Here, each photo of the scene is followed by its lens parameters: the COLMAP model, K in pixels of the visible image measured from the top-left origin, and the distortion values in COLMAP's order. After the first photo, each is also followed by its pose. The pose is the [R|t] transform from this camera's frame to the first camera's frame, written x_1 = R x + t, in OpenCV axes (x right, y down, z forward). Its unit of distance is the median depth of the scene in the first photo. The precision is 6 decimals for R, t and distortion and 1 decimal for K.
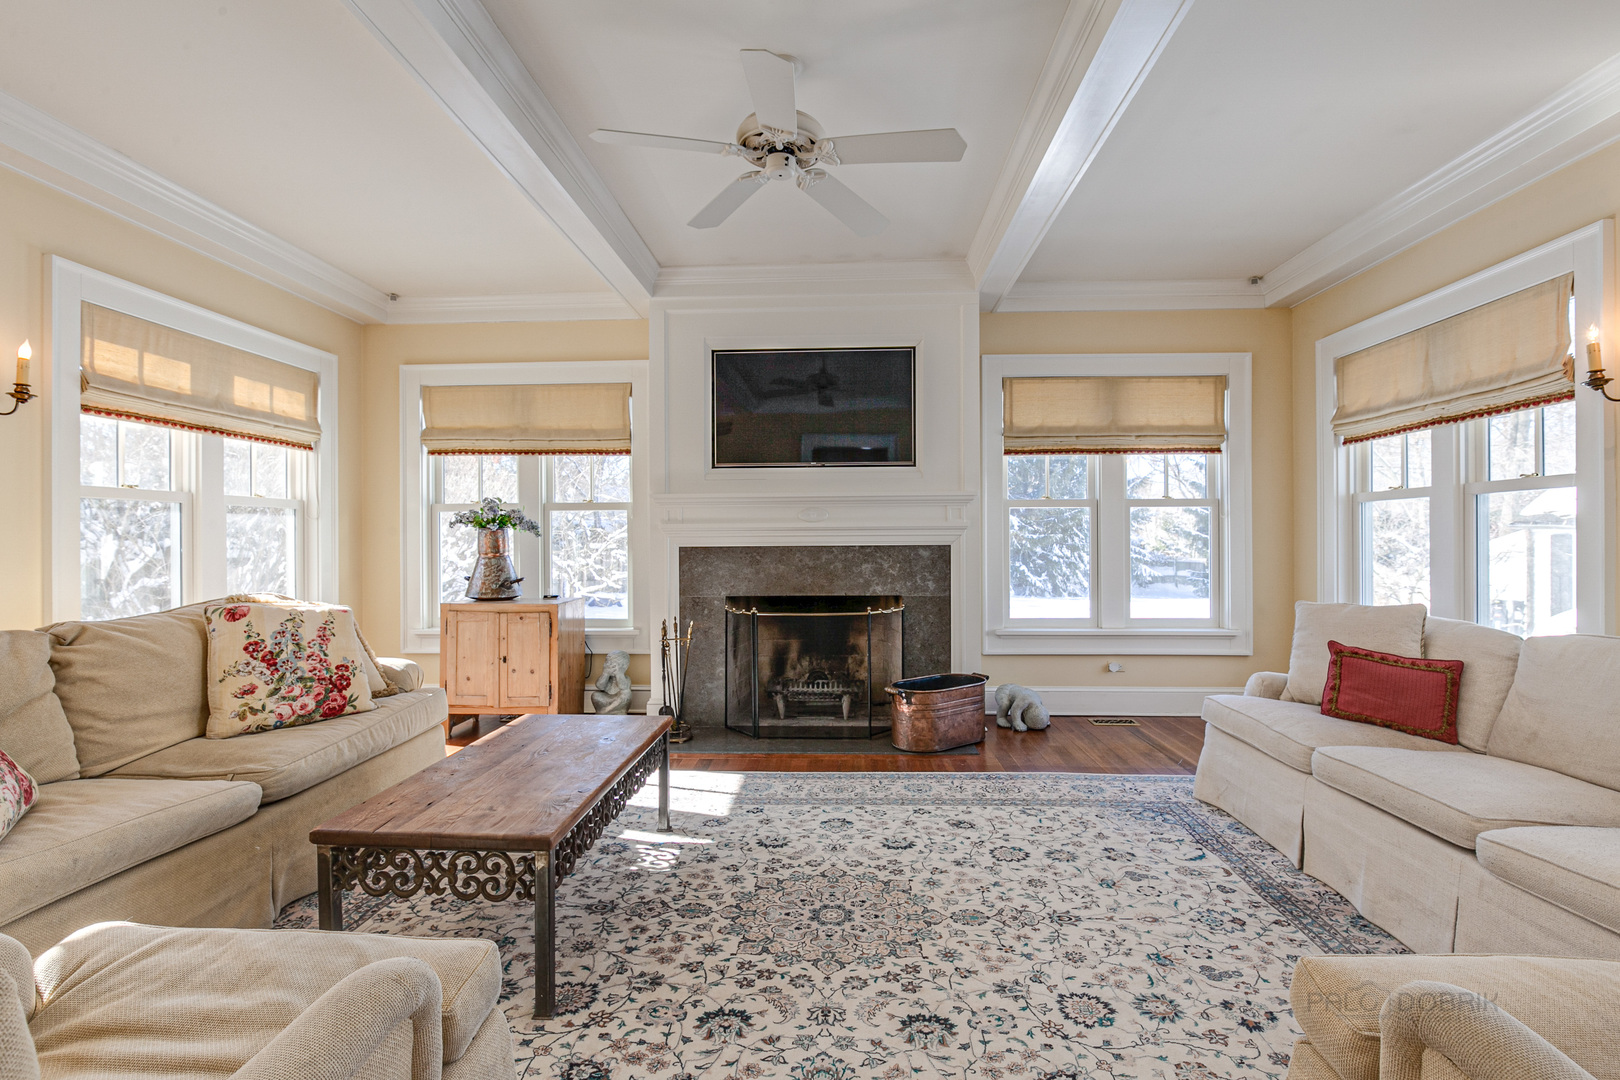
lens RADIAL K [[741.9, 0, 811.7], [0, 741.9, 539.8], [0, 0, 1]] dist [-0.010847, 0.000949]
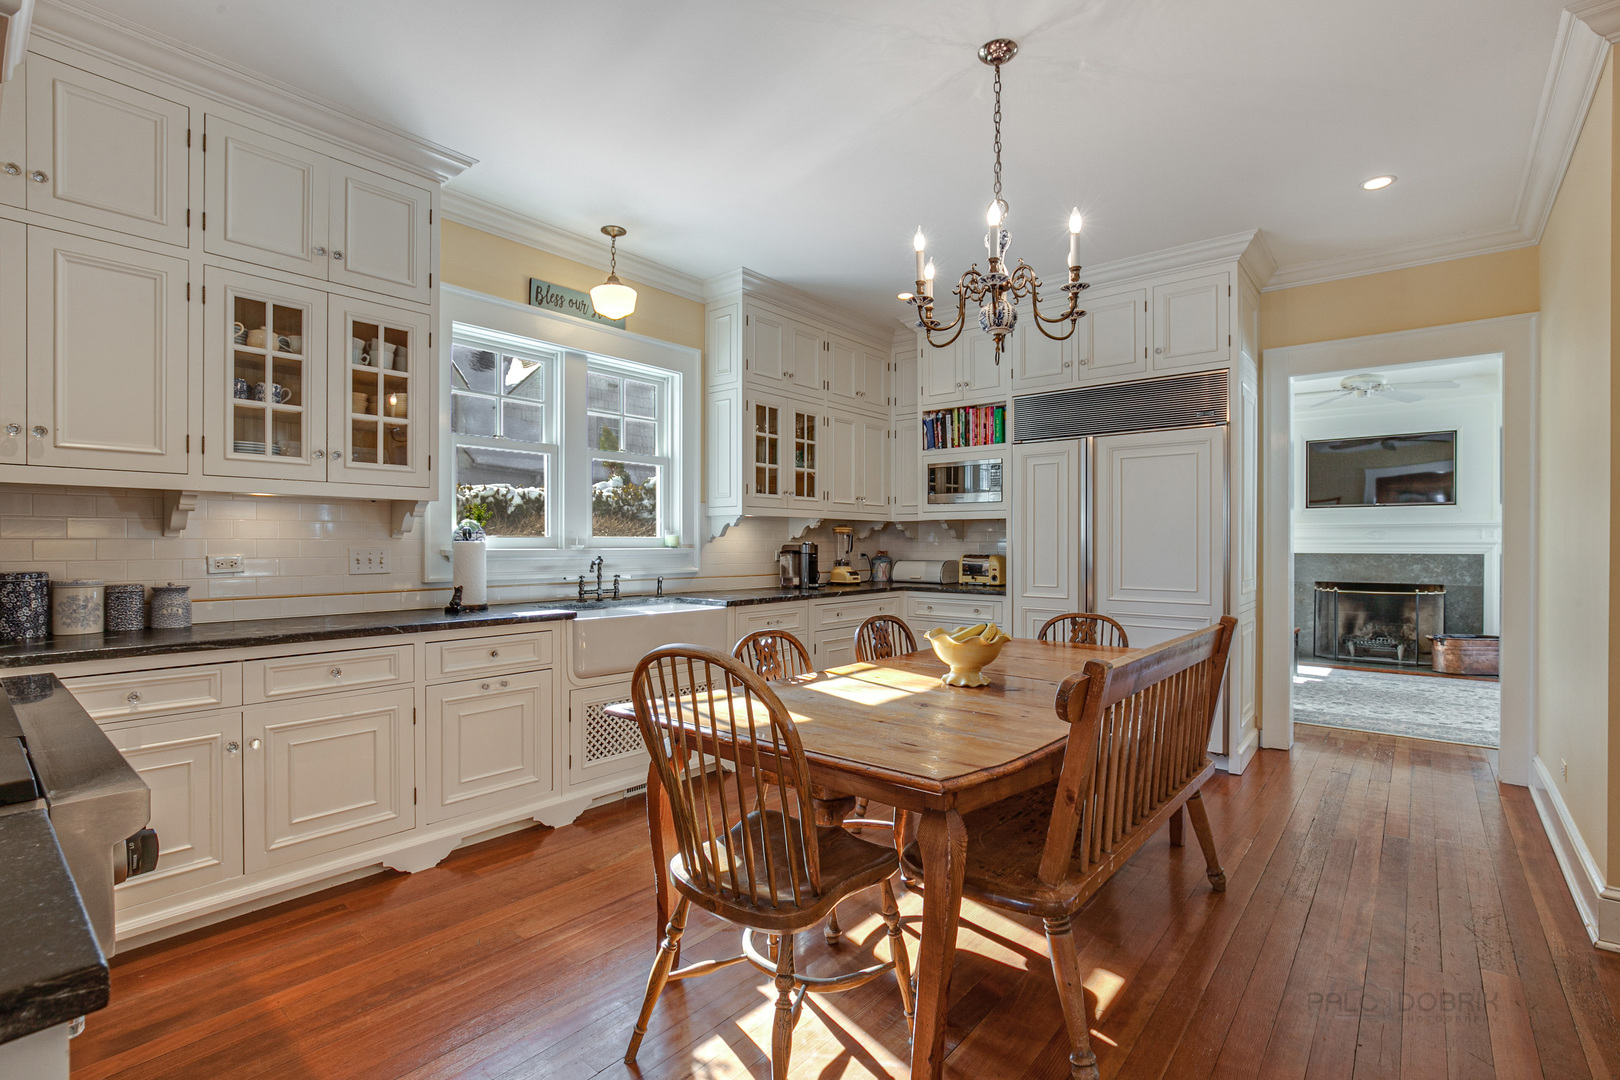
lens RADIAL K [[741.9, 0, 826.8], [0, 741.9, 548.6], [0, 0, 1]] dist [-0.010847, 0.000949]
pose [[0.800526, 0.012645, -0.599165, 0.005427], [-0.008607, 0.999917, 0.009604, -0.007524], [0.599236, -0.002531, 0.800568, -1.079075]]
